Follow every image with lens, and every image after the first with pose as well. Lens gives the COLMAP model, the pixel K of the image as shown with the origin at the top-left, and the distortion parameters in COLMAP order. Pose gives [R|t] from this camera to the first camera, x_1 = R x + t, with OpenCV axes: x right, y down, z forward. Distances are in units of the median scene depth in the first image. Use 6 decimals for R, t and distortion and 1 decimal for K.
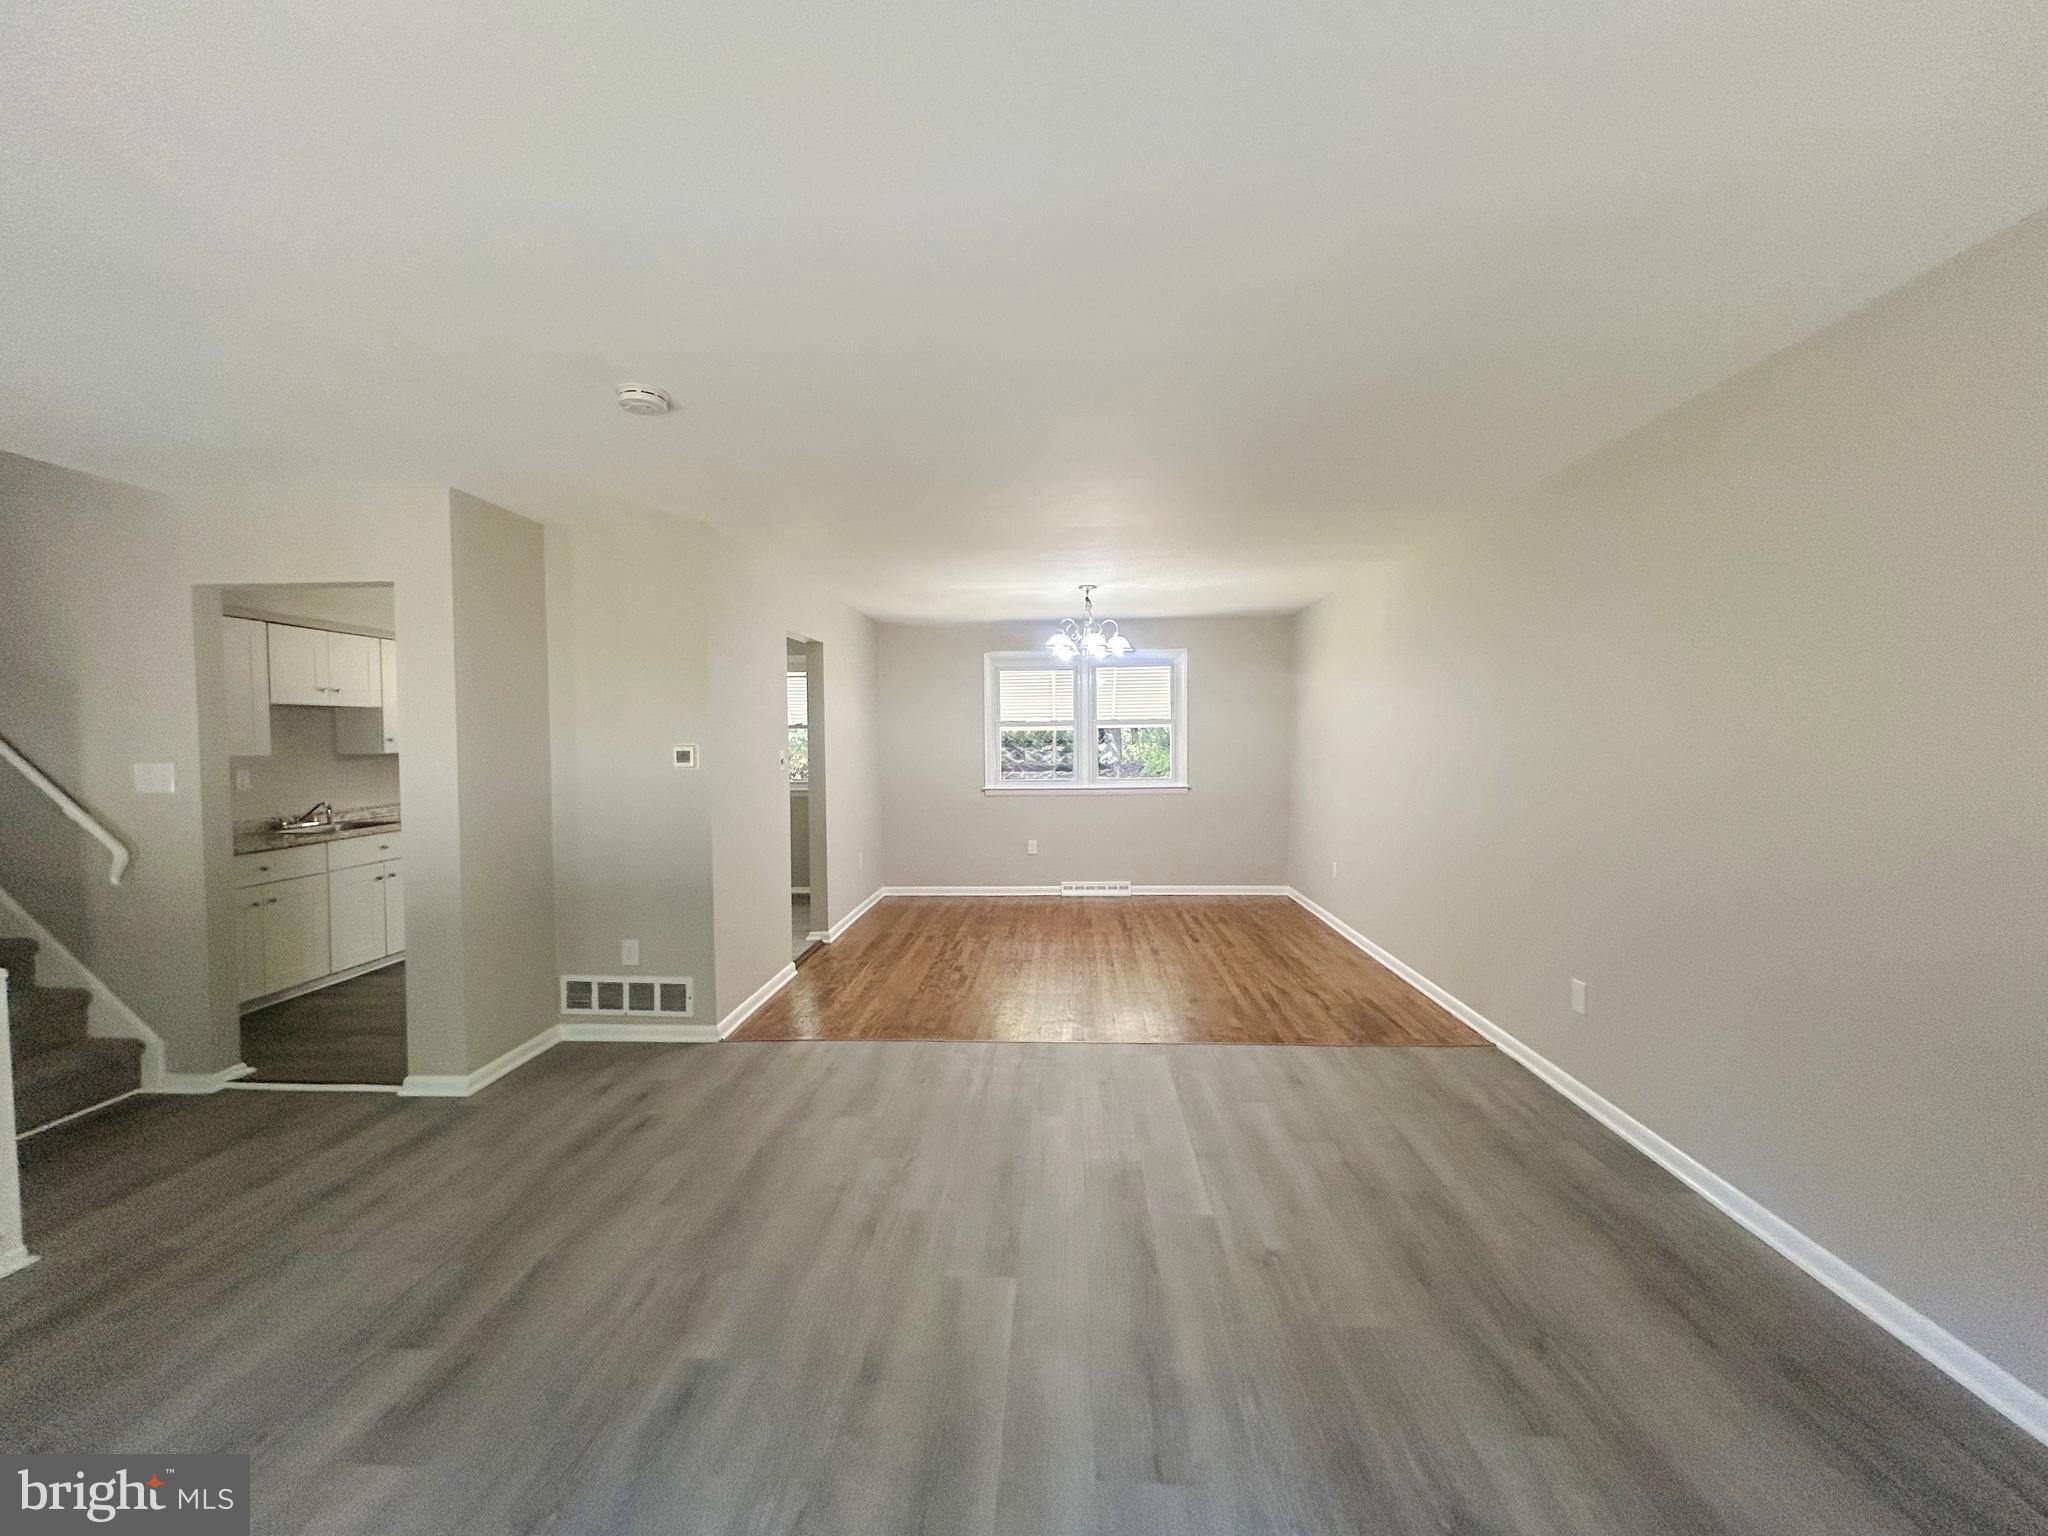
lens RADIAL K [[840.9, 0, 1029.5], [0, 840.9, 759.7], [0, 0, 1]] dist [0.000913, 0.000412]
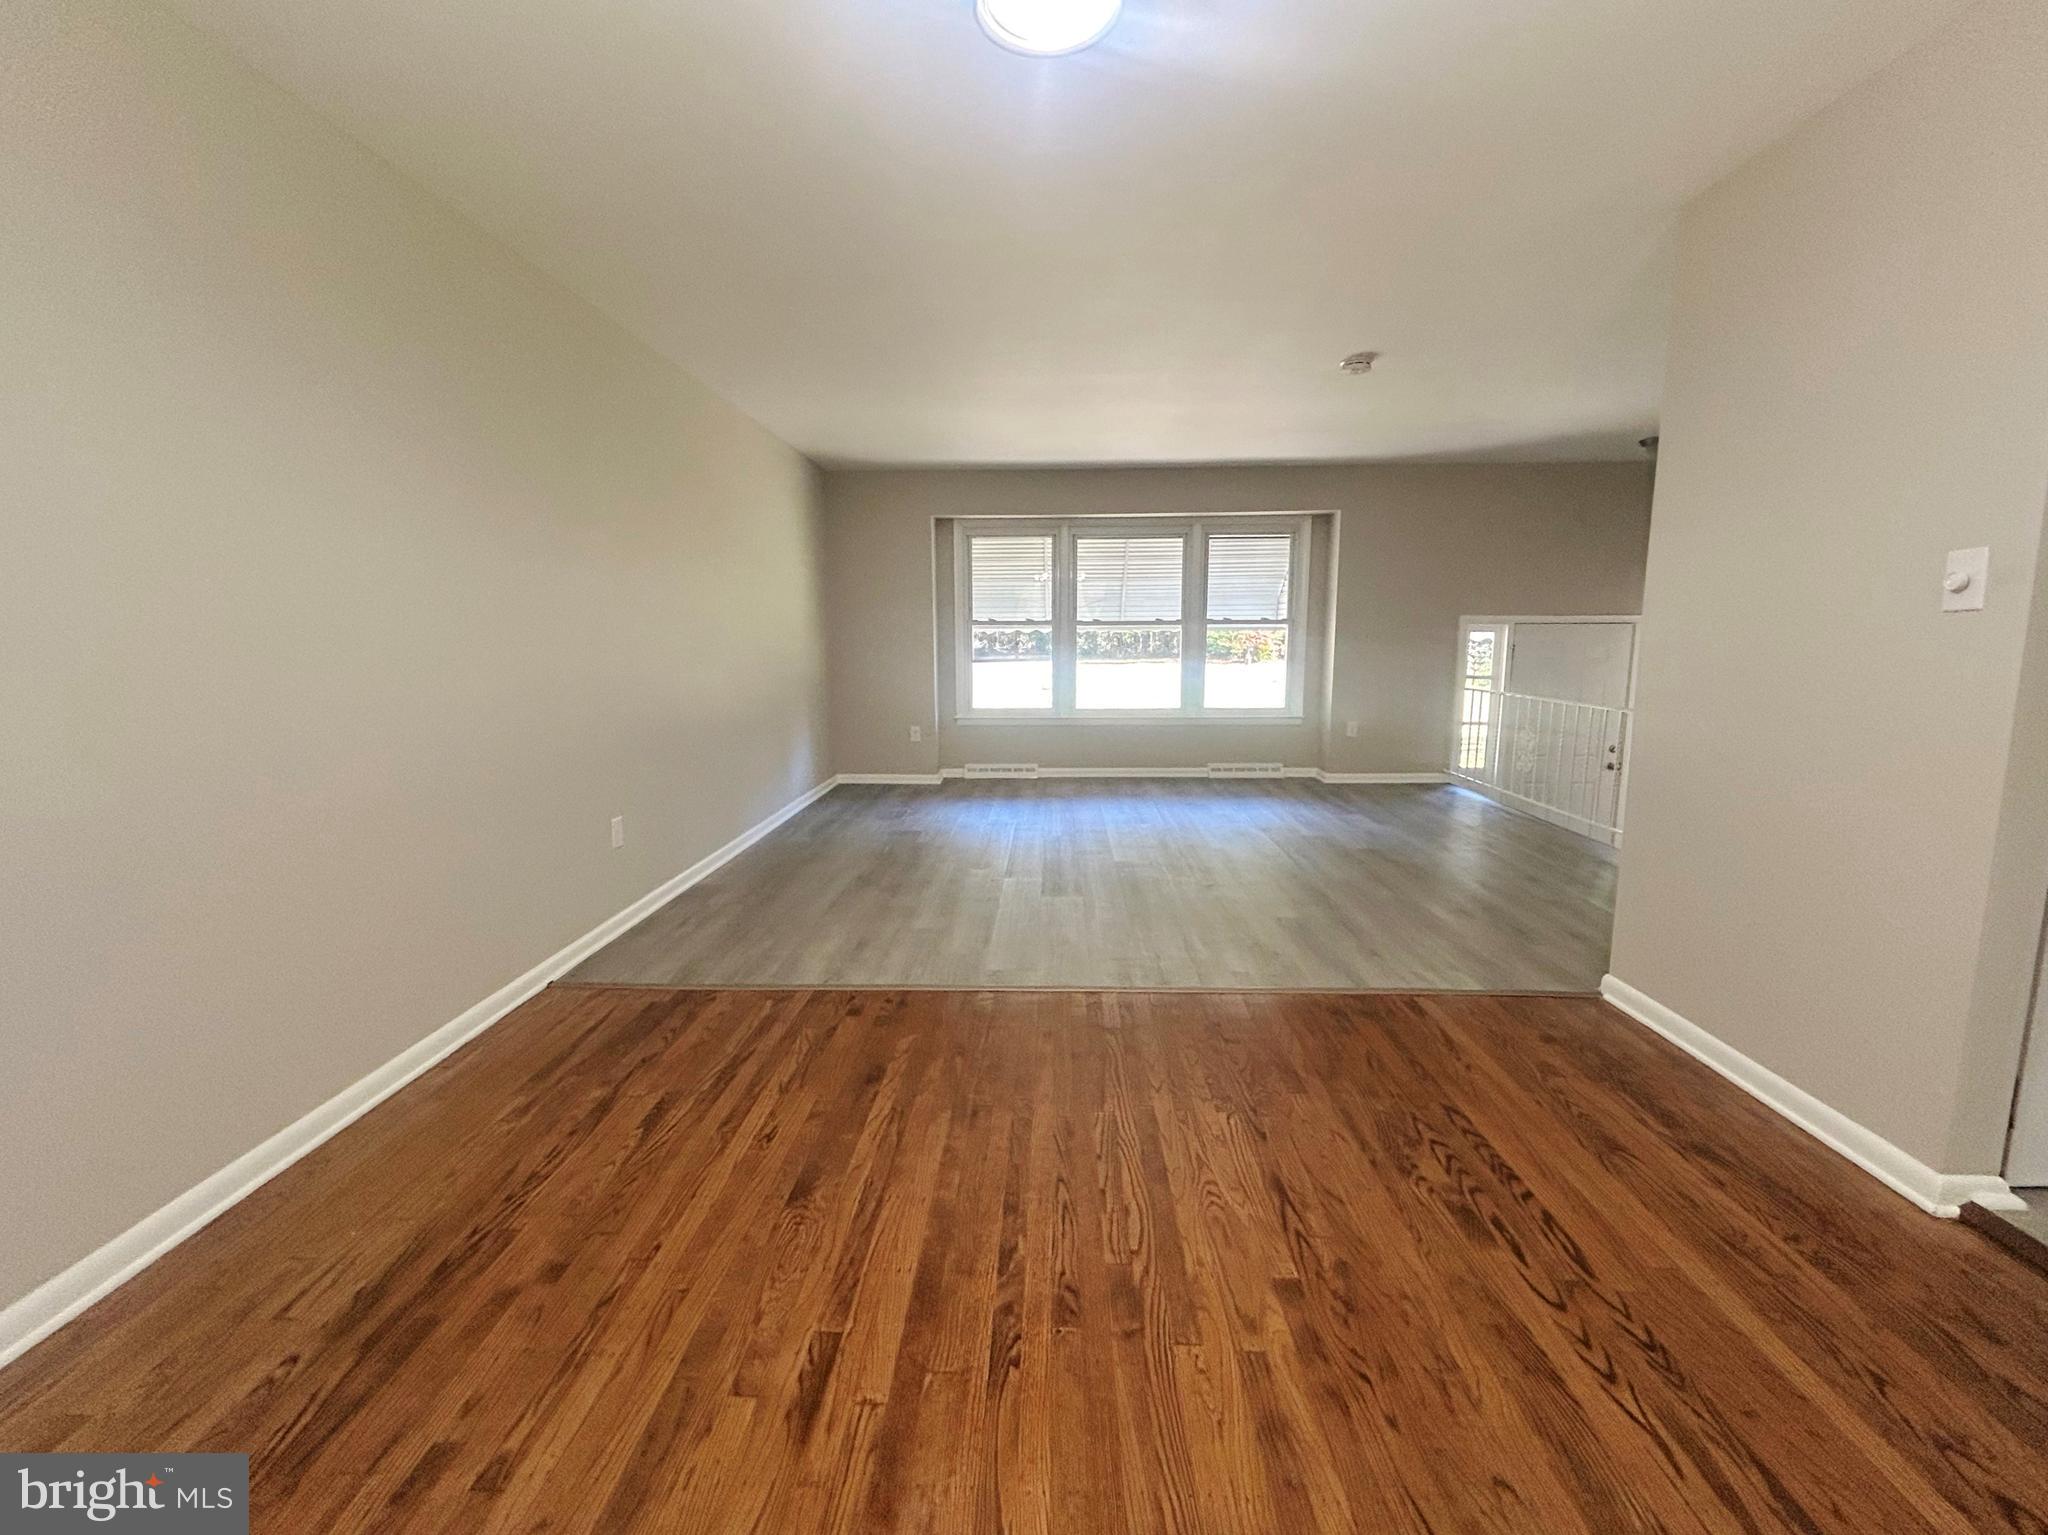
lens RADIAL K [[840.9, 0, 1029.5], [0, 840.9, 759.2], [0, 0, 1]] dist [0.000913, 0.000412]
pose [[-0.999800, 0.017120, -0.010312, 0.117648], [0.015023, 0.984067, 0.177163, 0.008091], [0.013181, 0.176973, -0.984127, 1.682425]]
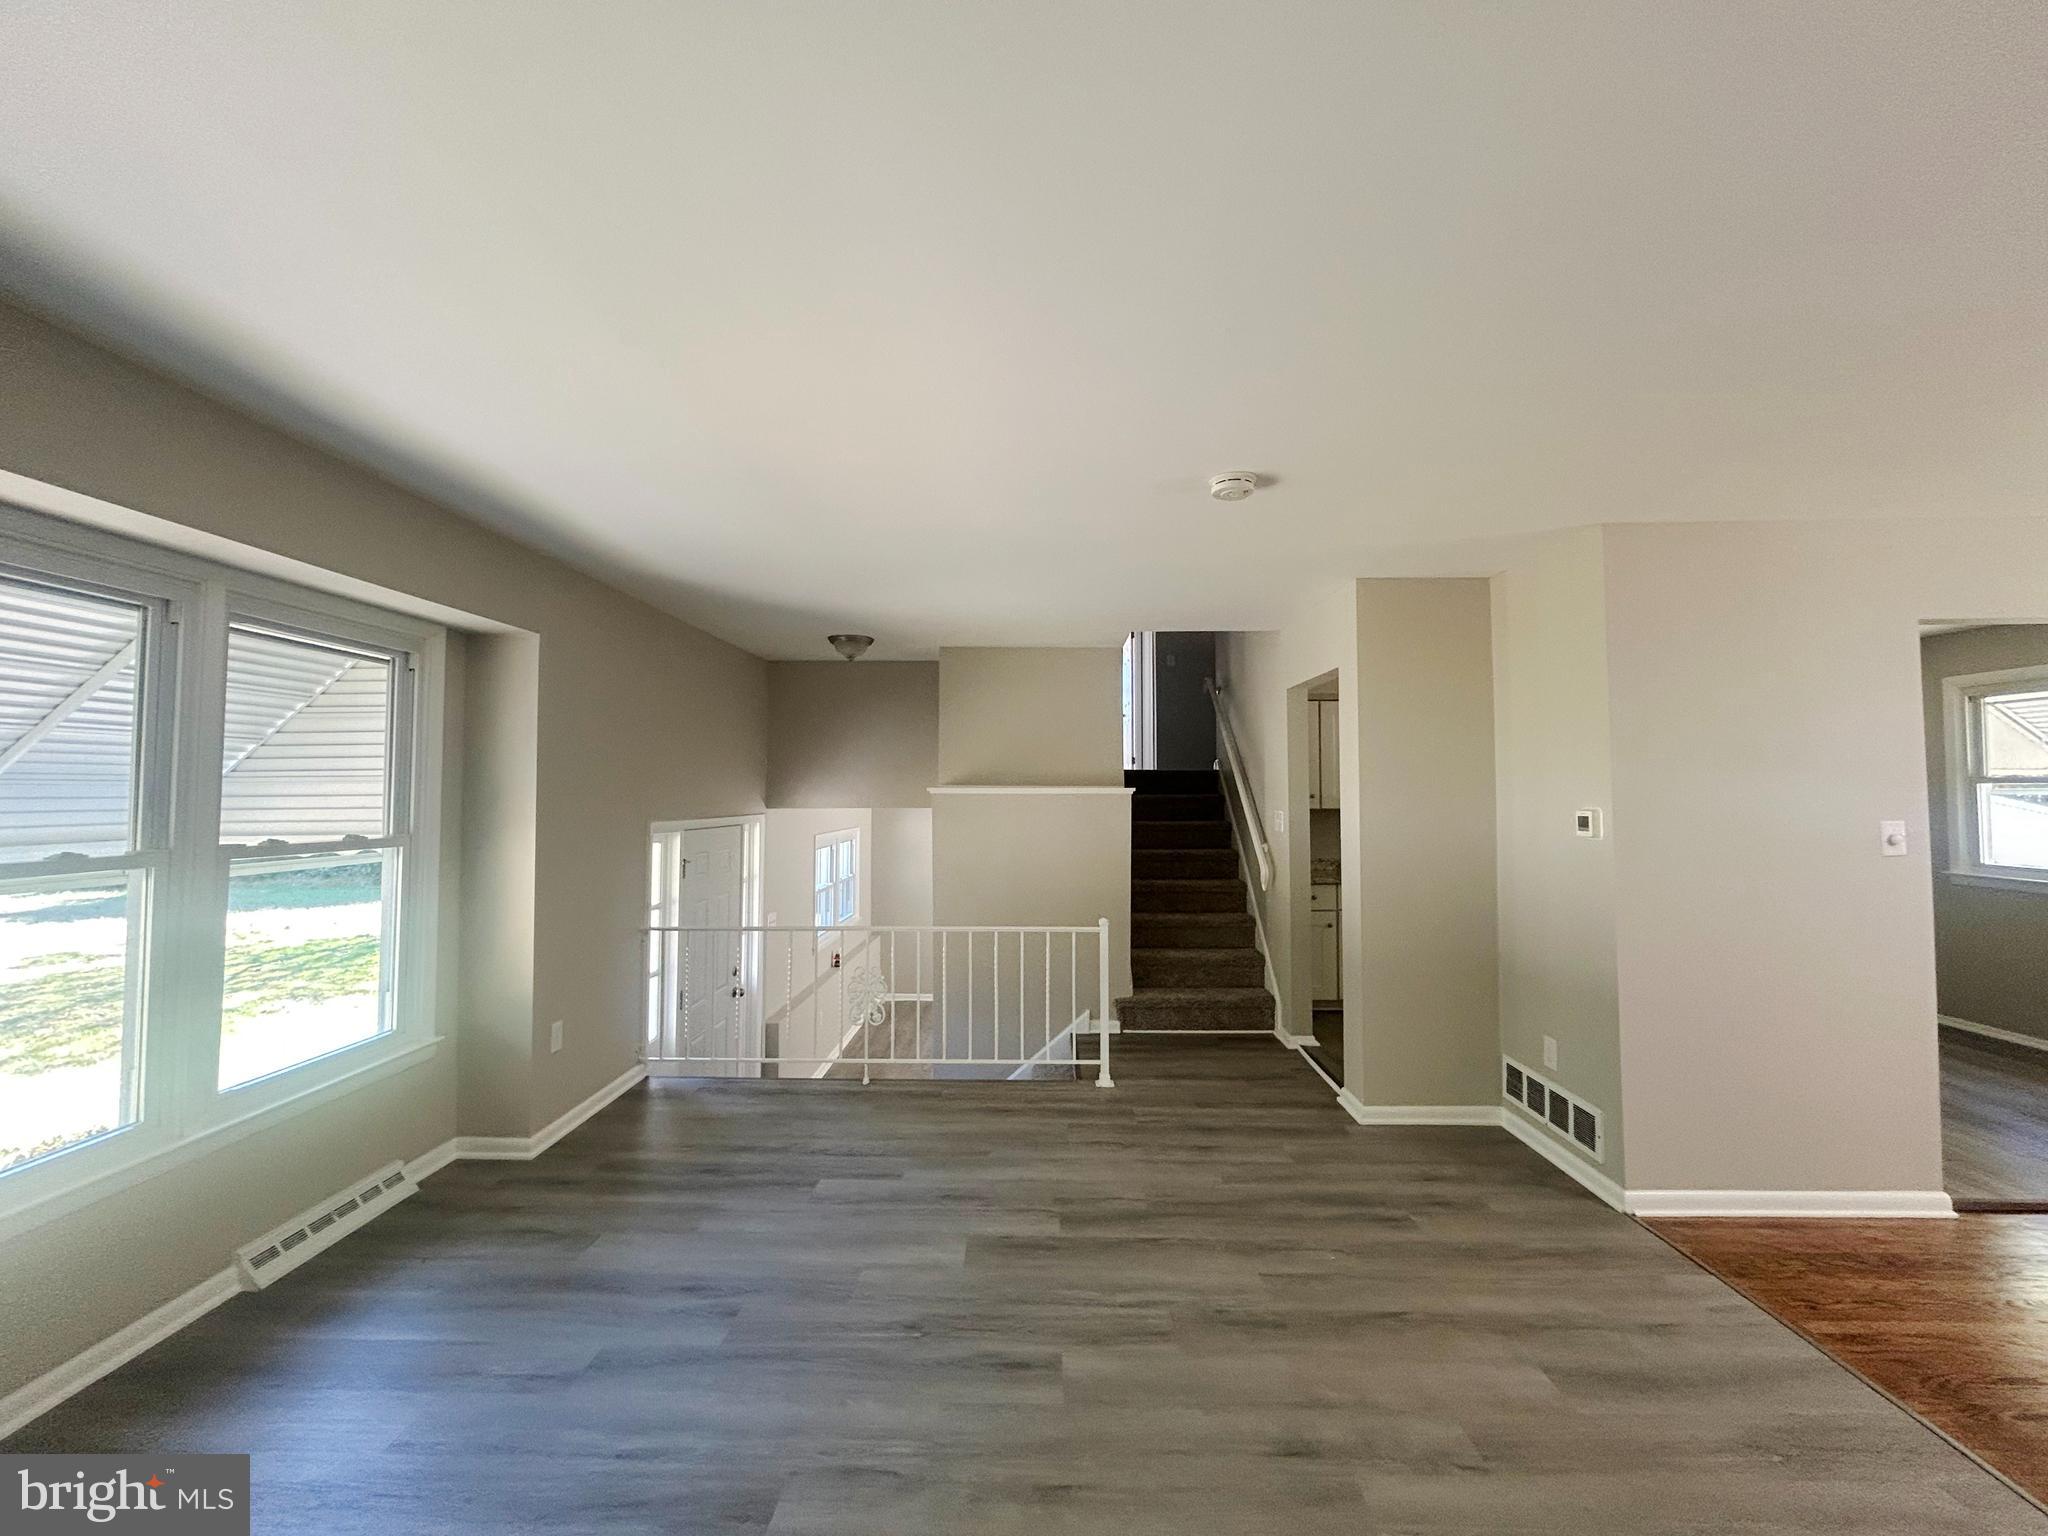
lens RADIAL K [[840.9, 0, 1029.5], [0, 840.9, 759.7], [0, 0, 1]] dist [0.000913, 0.000412]
pose [[0.009615, -0.031948, -0.999443, 0.378538], [-0.025987, 0.999144, -0.032189, -0.024357], [0.999616, 0.026282, 0.008776, 0.468099]]
